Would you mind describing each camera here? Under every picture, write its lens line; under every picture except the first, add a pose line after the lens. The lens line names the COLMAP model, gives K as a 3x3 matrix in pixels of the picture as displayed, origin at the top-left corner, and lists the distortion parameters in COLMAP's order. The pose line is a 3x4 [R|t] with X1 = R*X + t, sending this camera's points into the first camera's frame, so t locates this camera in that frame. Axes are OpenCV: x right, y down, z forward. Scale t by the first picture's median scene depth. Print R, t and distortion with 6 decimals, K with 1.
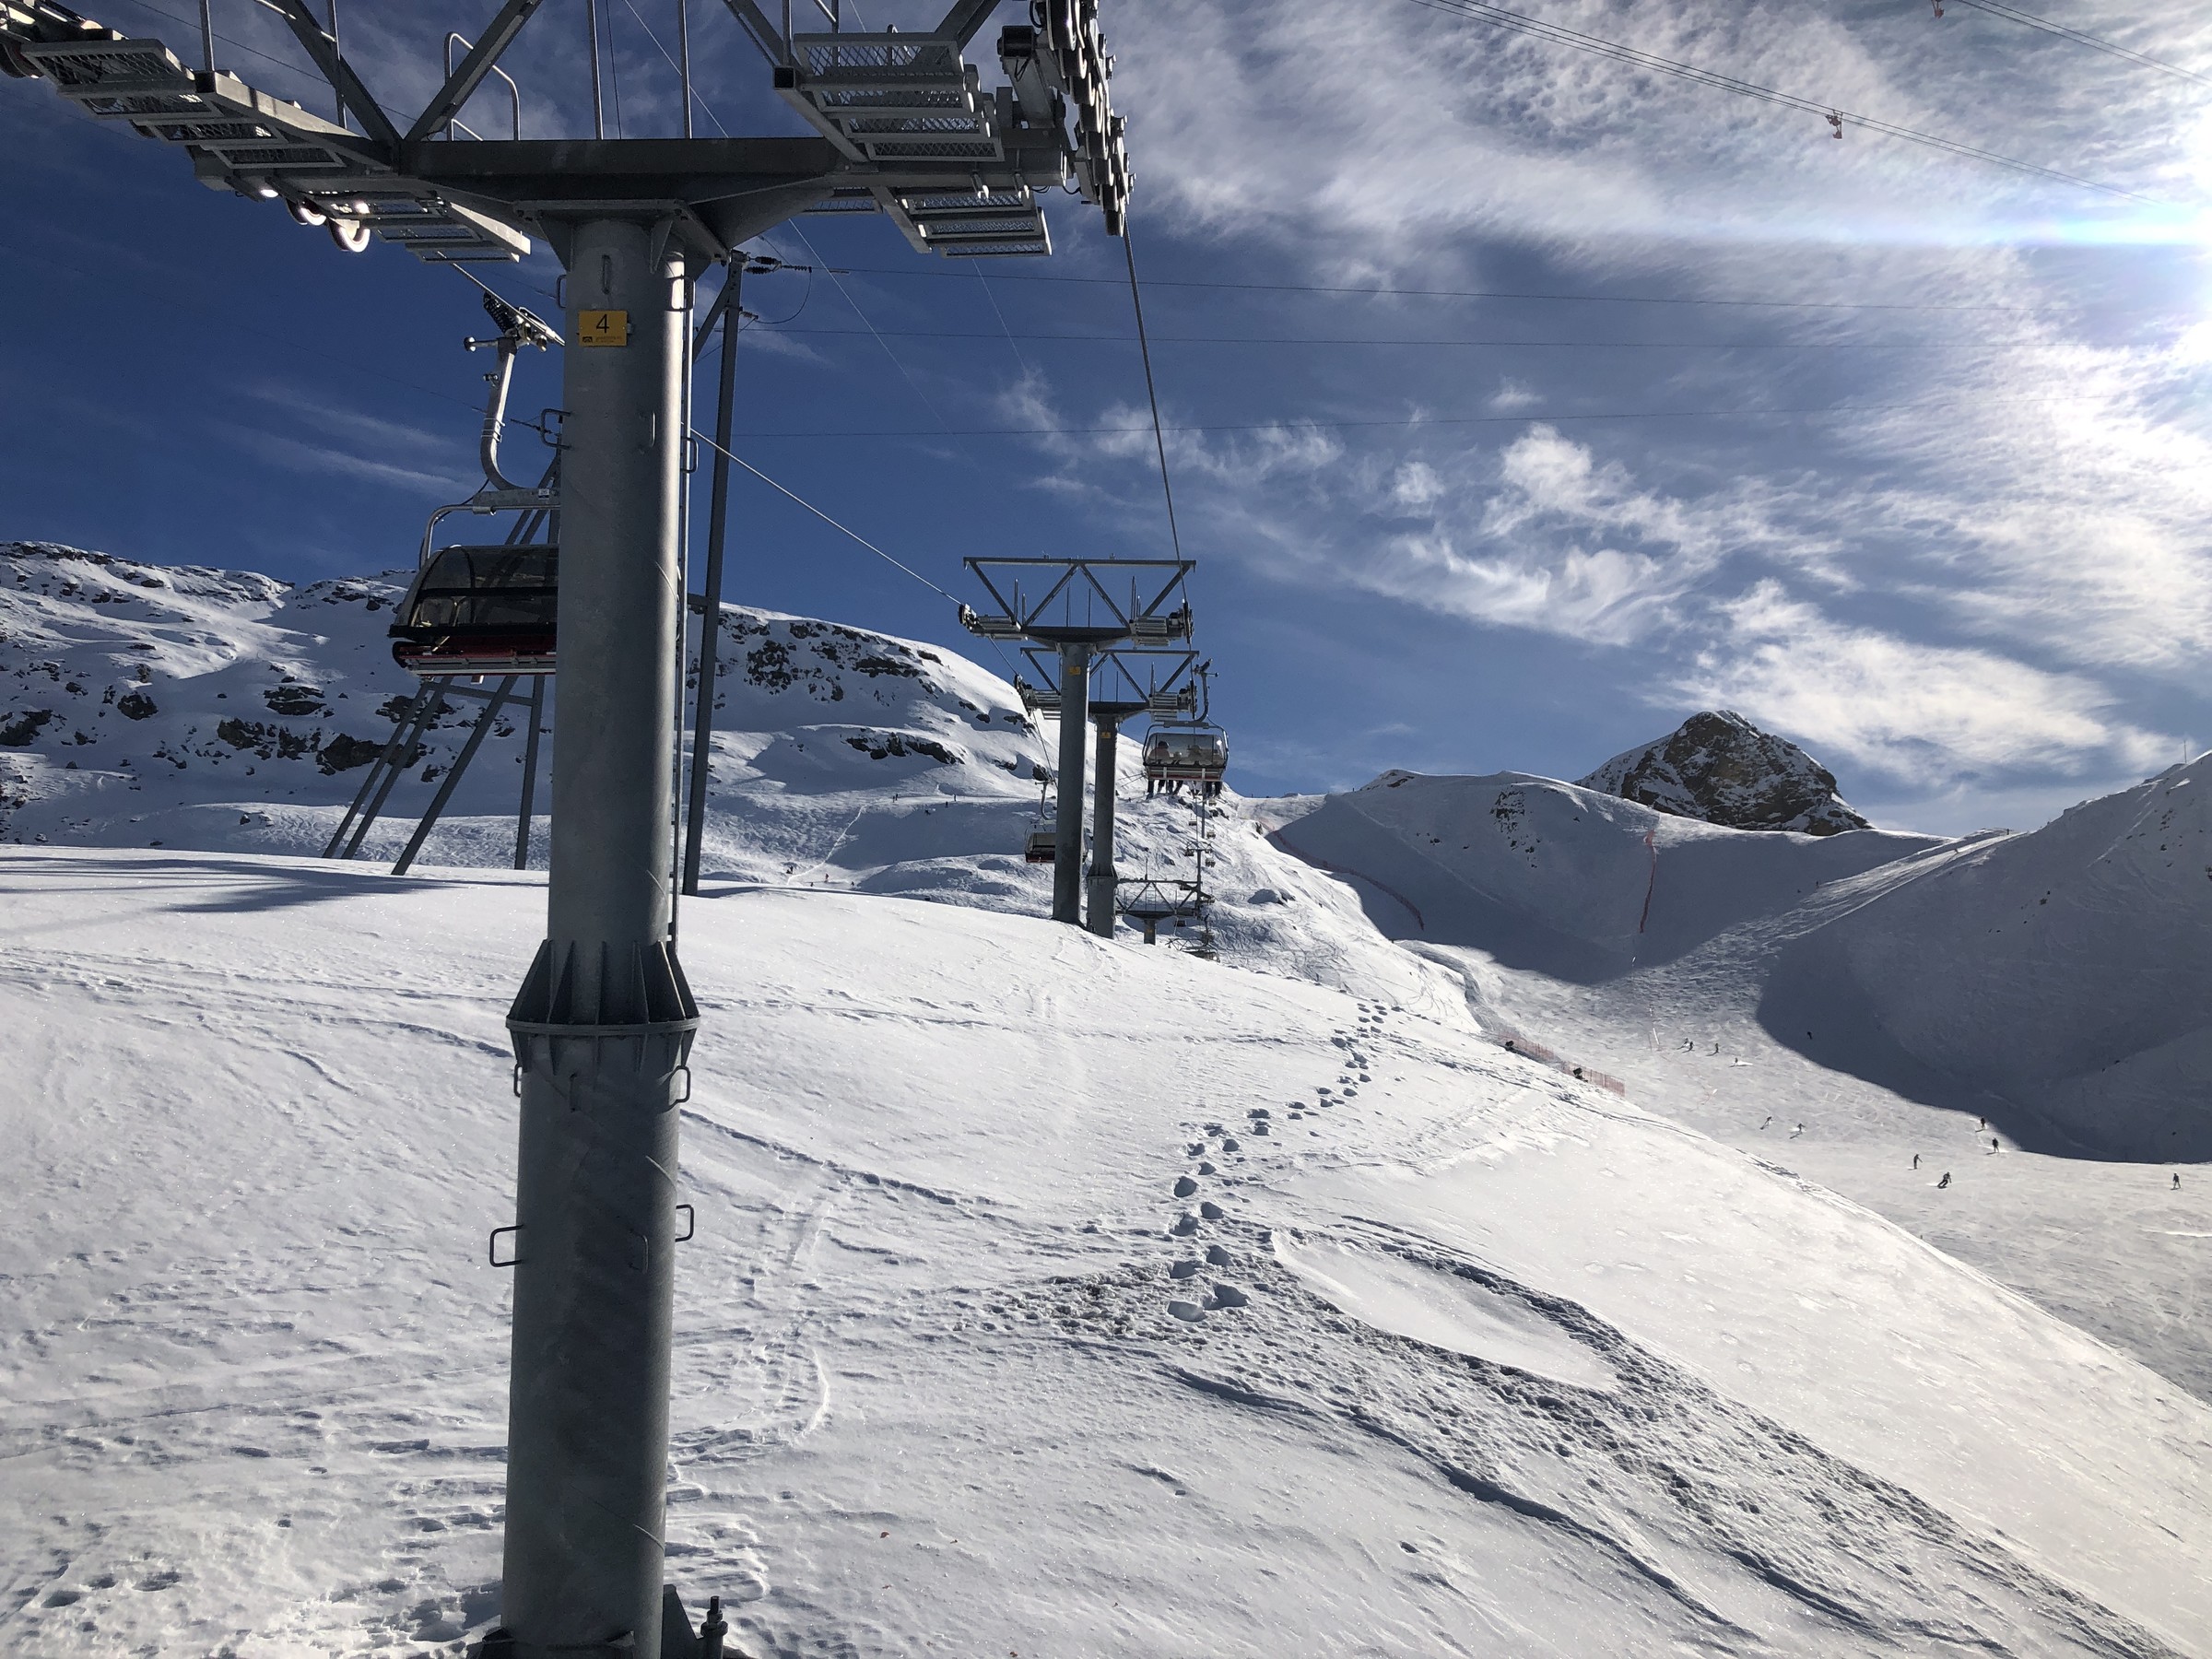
lens RADIAL K [[1787.7, 0, 1108.5], [0, 1787.7, 778.3], [0, 0, 1]] dist [0.109851, -0.198210]
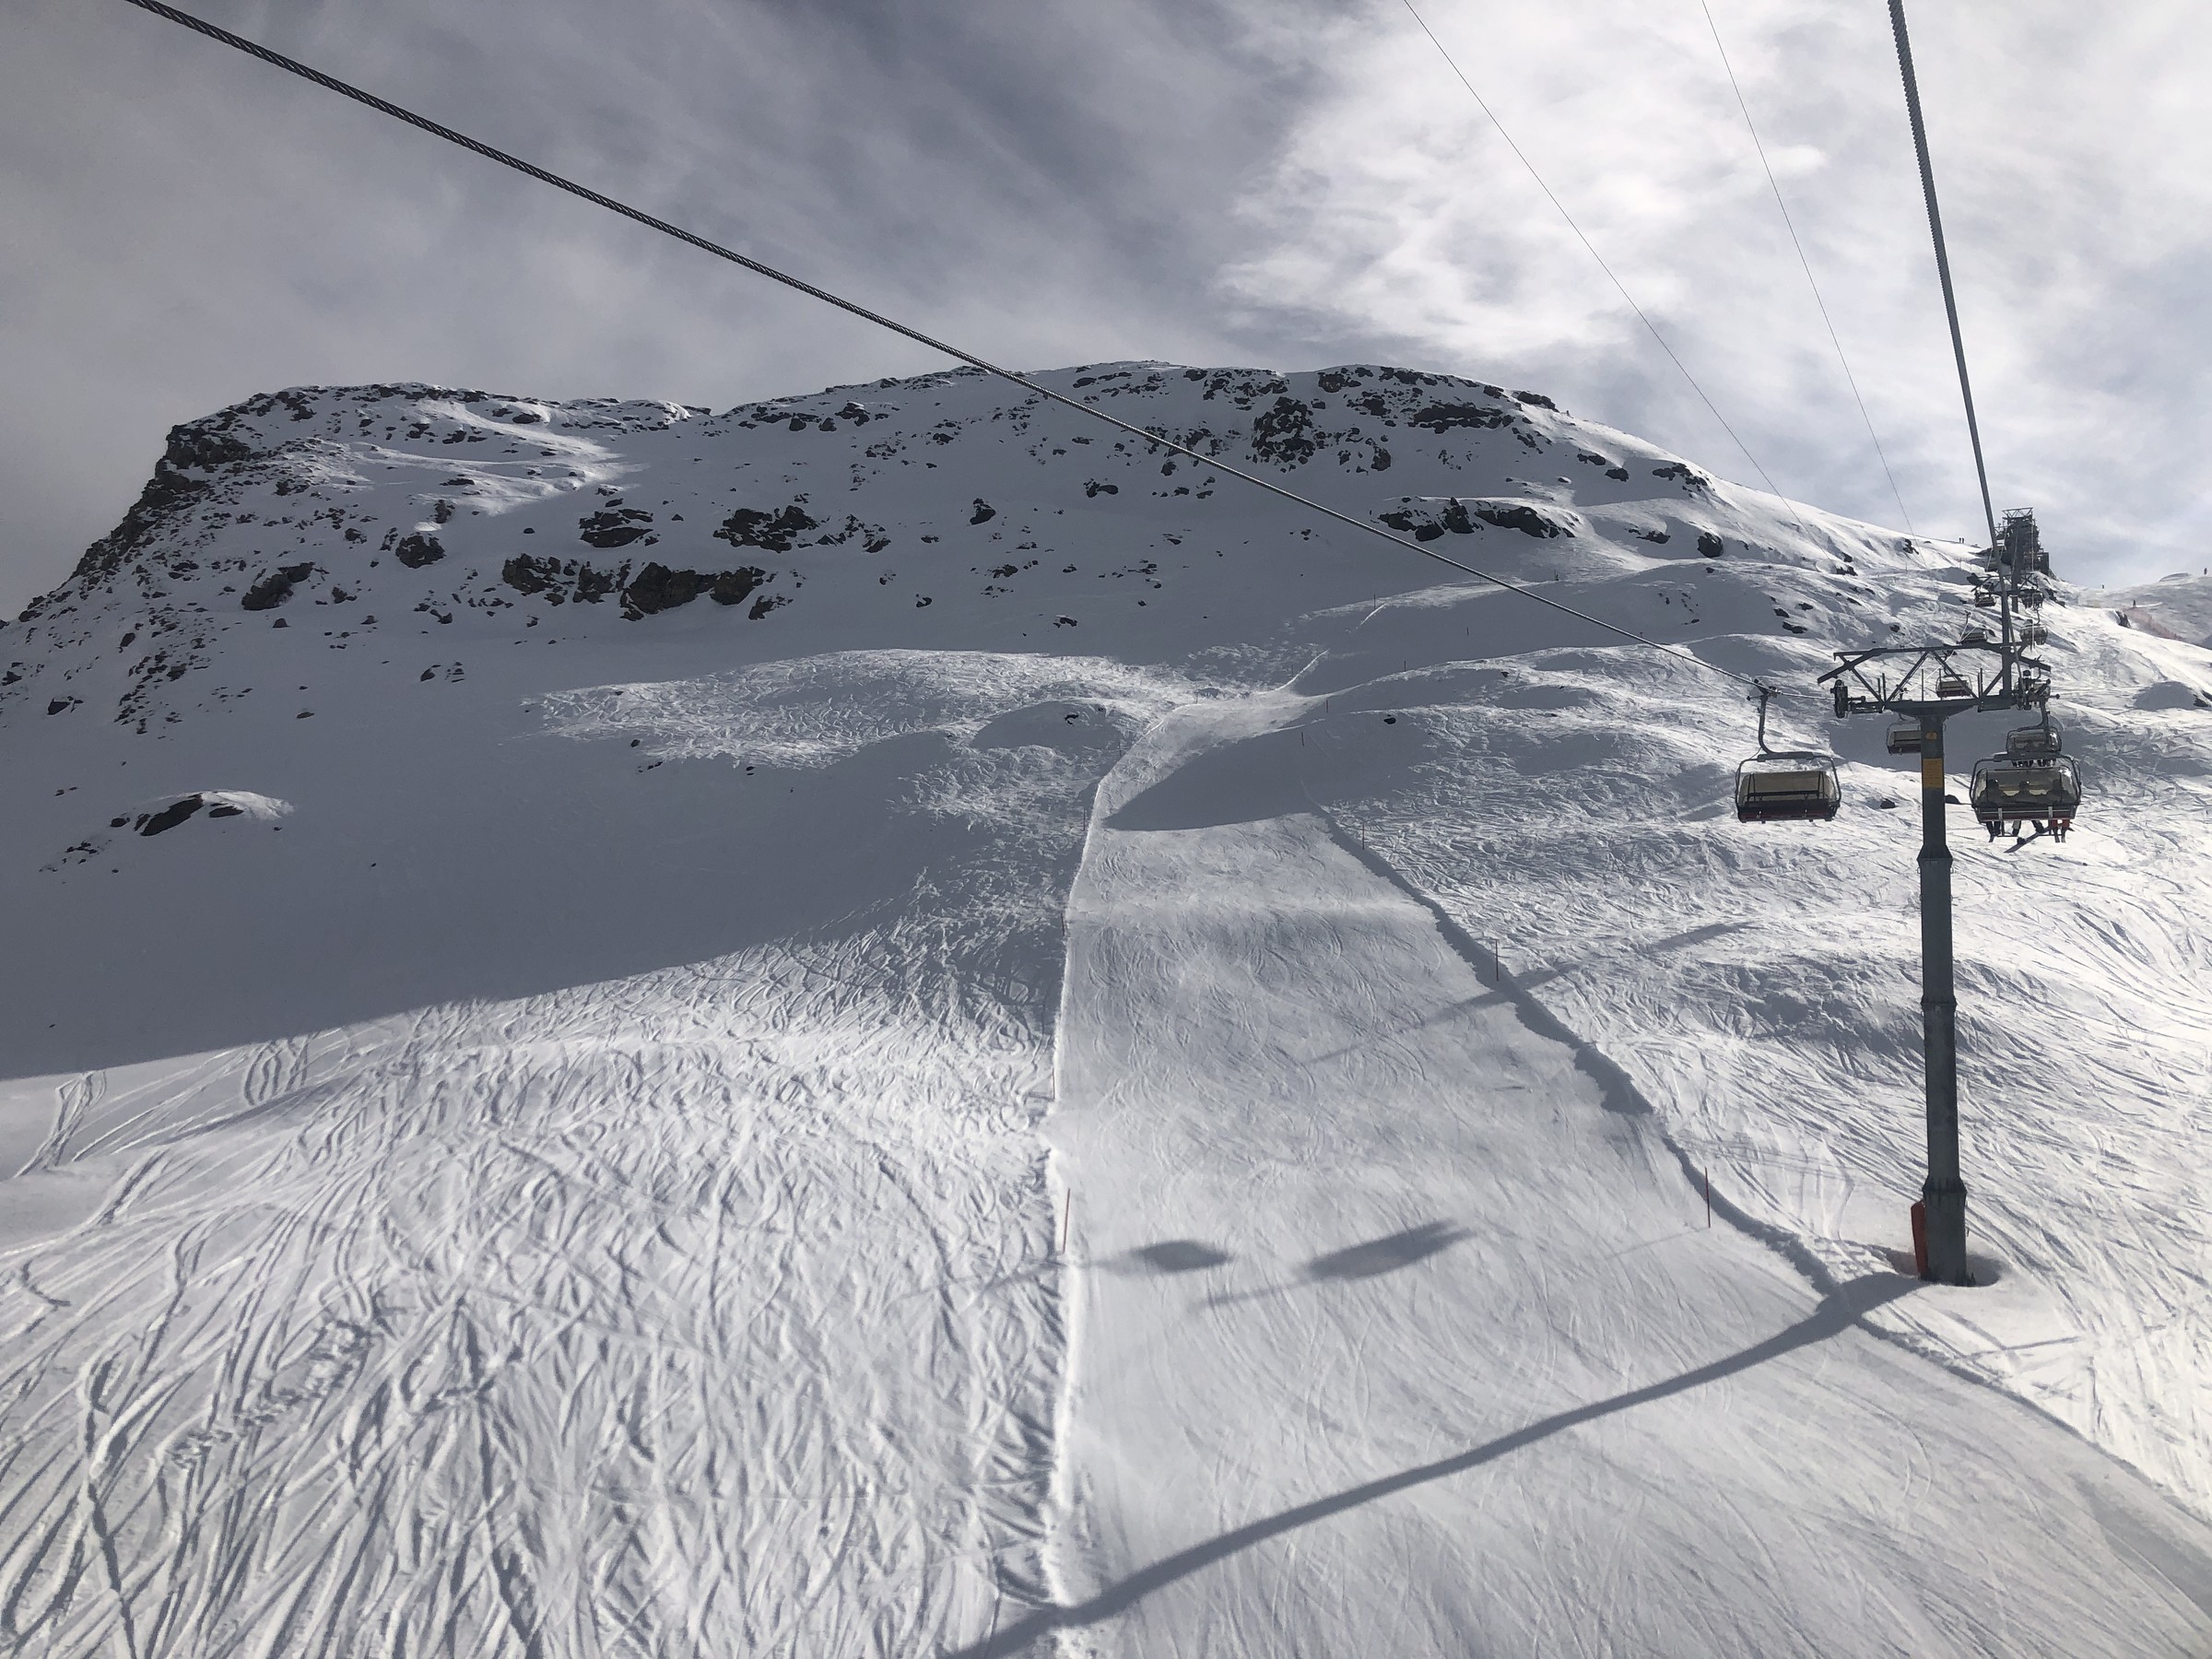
lens RADIAL K [[1796.4, 0, 1075.5], [0, 1796.4, 801.2], [0, 0, 1]] dist [0.105890, -0.207140]
pose [[0.908183, -0.048749, -0.415724, 0.019591], [0.073724, 0.996297, 0.044228, 0.043728], [0.412029, -0.070816, 0.908415, 0.358540]]
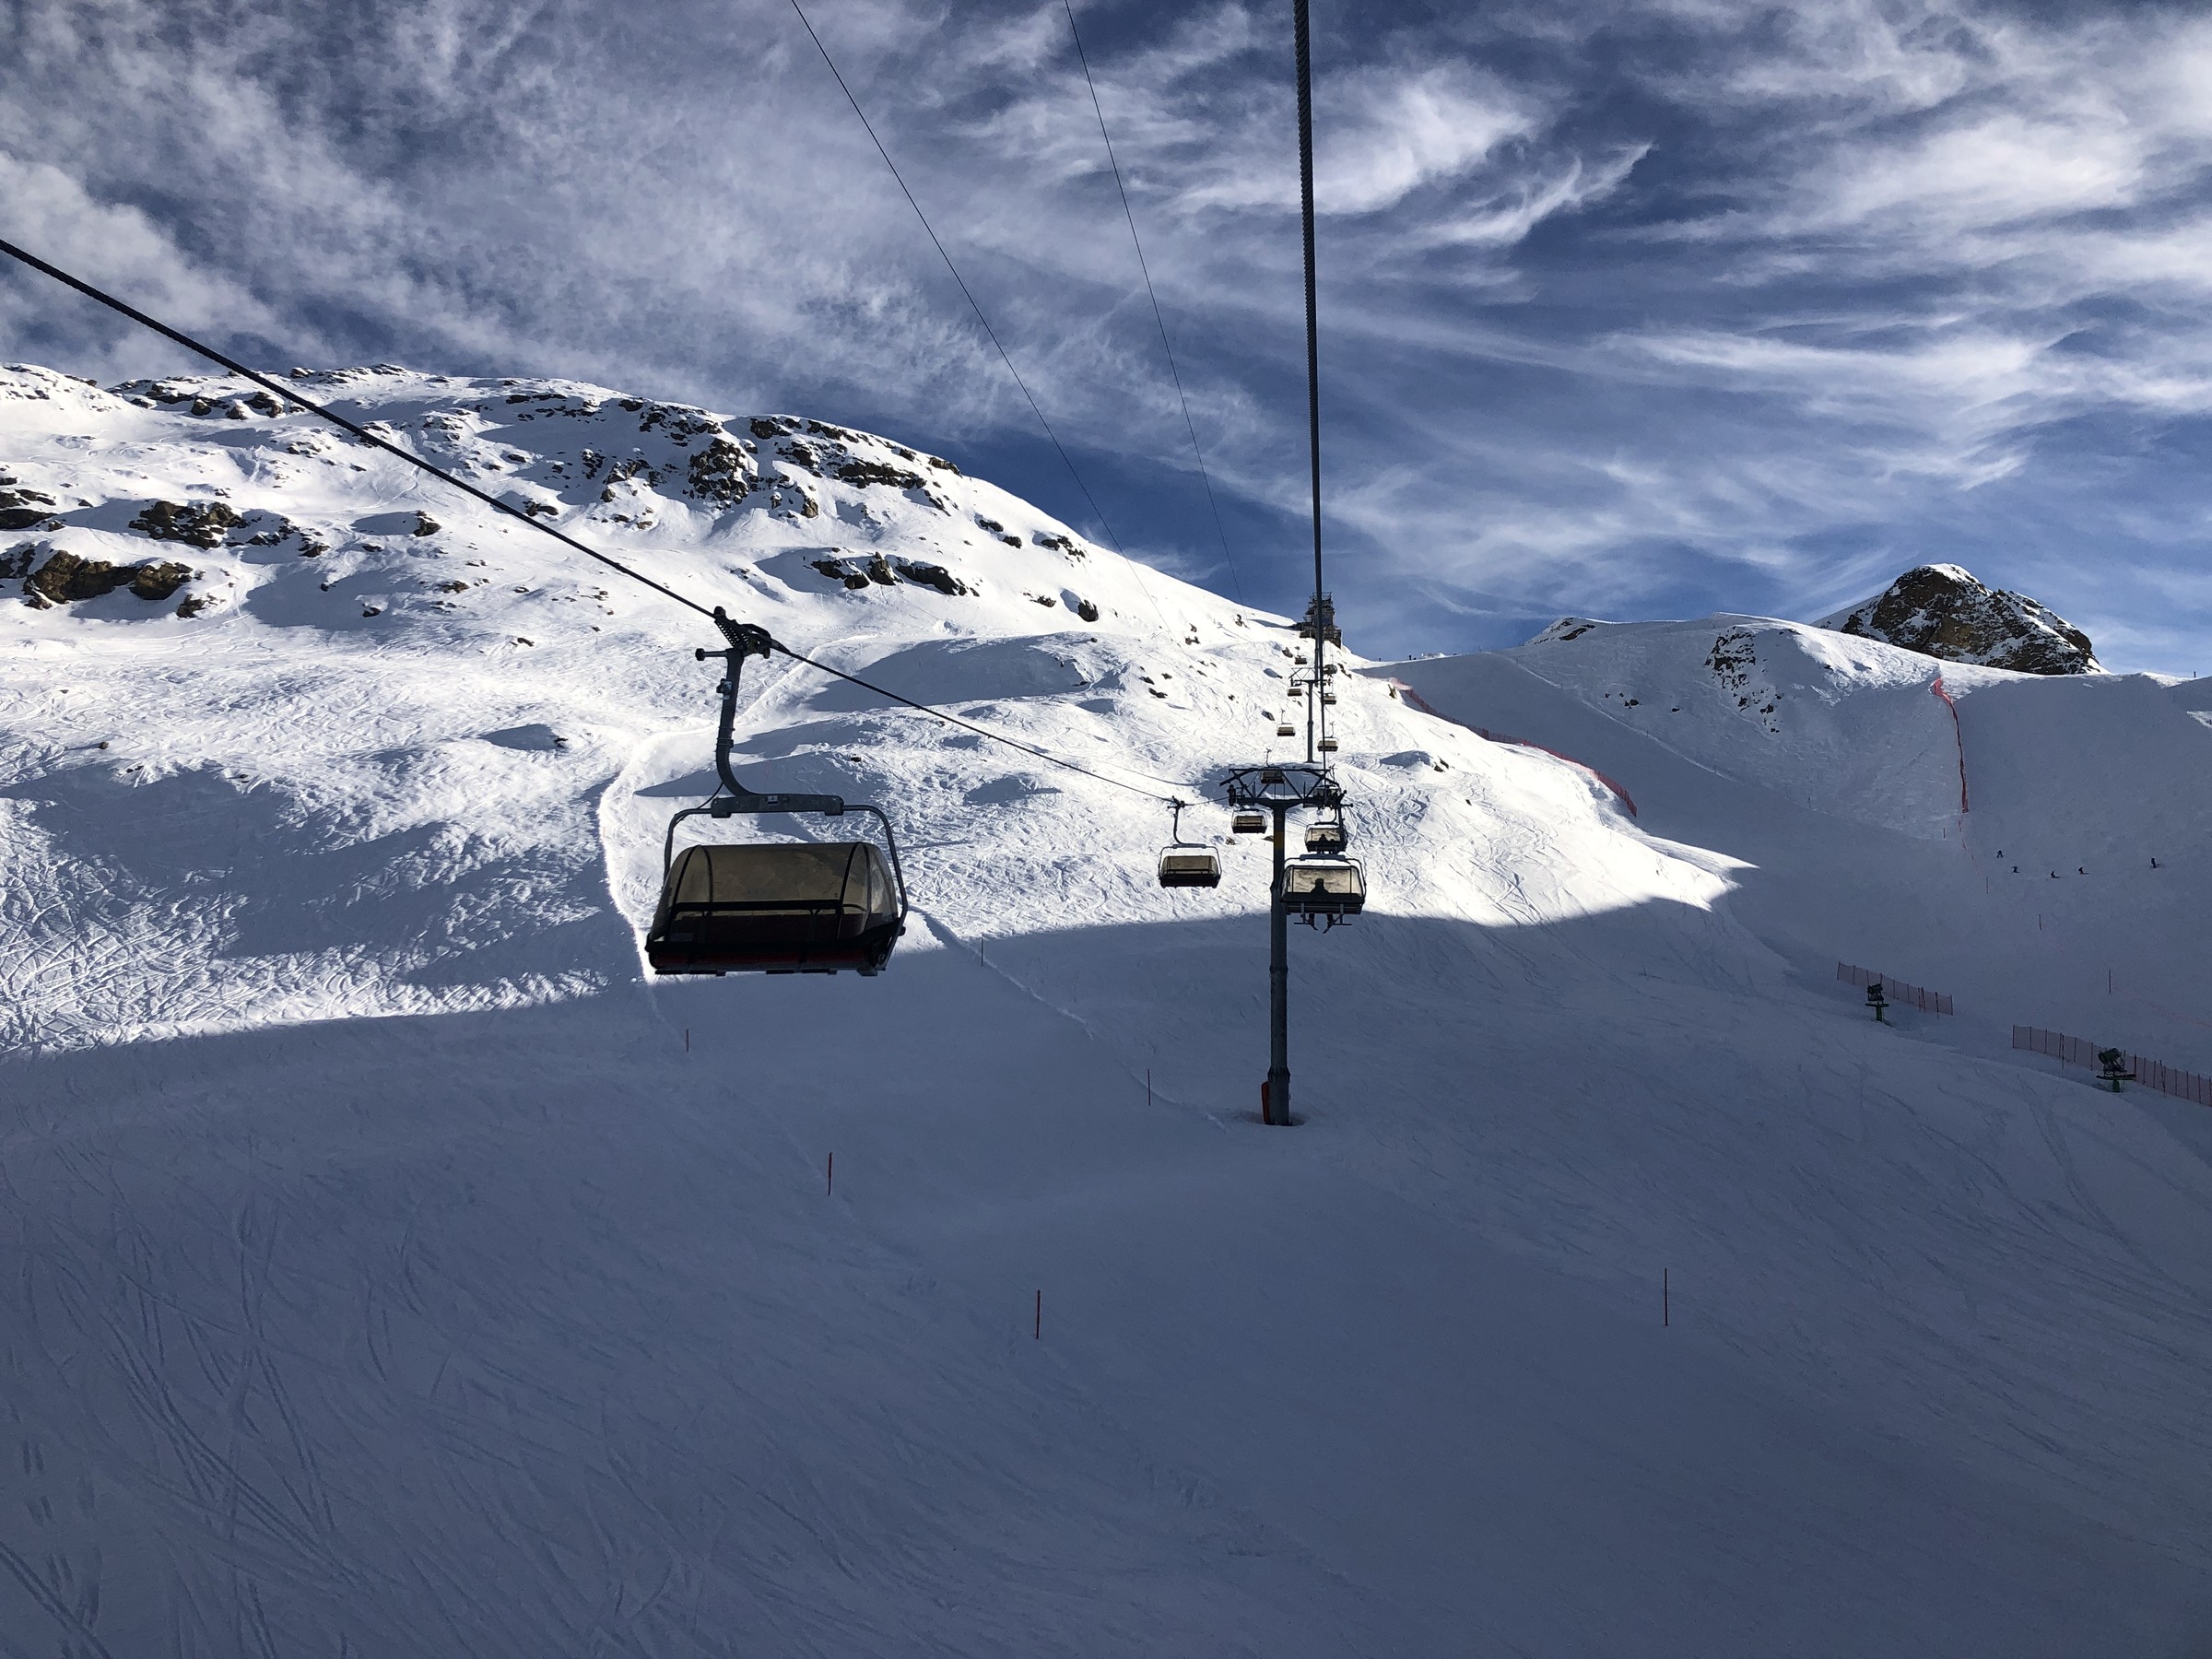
lens RADIAL K [[1794.6, 0, 1076.6], [0, 1794.6, 837.5], [0, 0, 1]] dist [0.028938, -0.003354]
pose [[0.996501, -0.016521, -0.081937, 0.015401], [0.022747, 0.996875, 0.075643, 0.035869], [0.080431, -0.077242, 0.993763, 0.292298]]
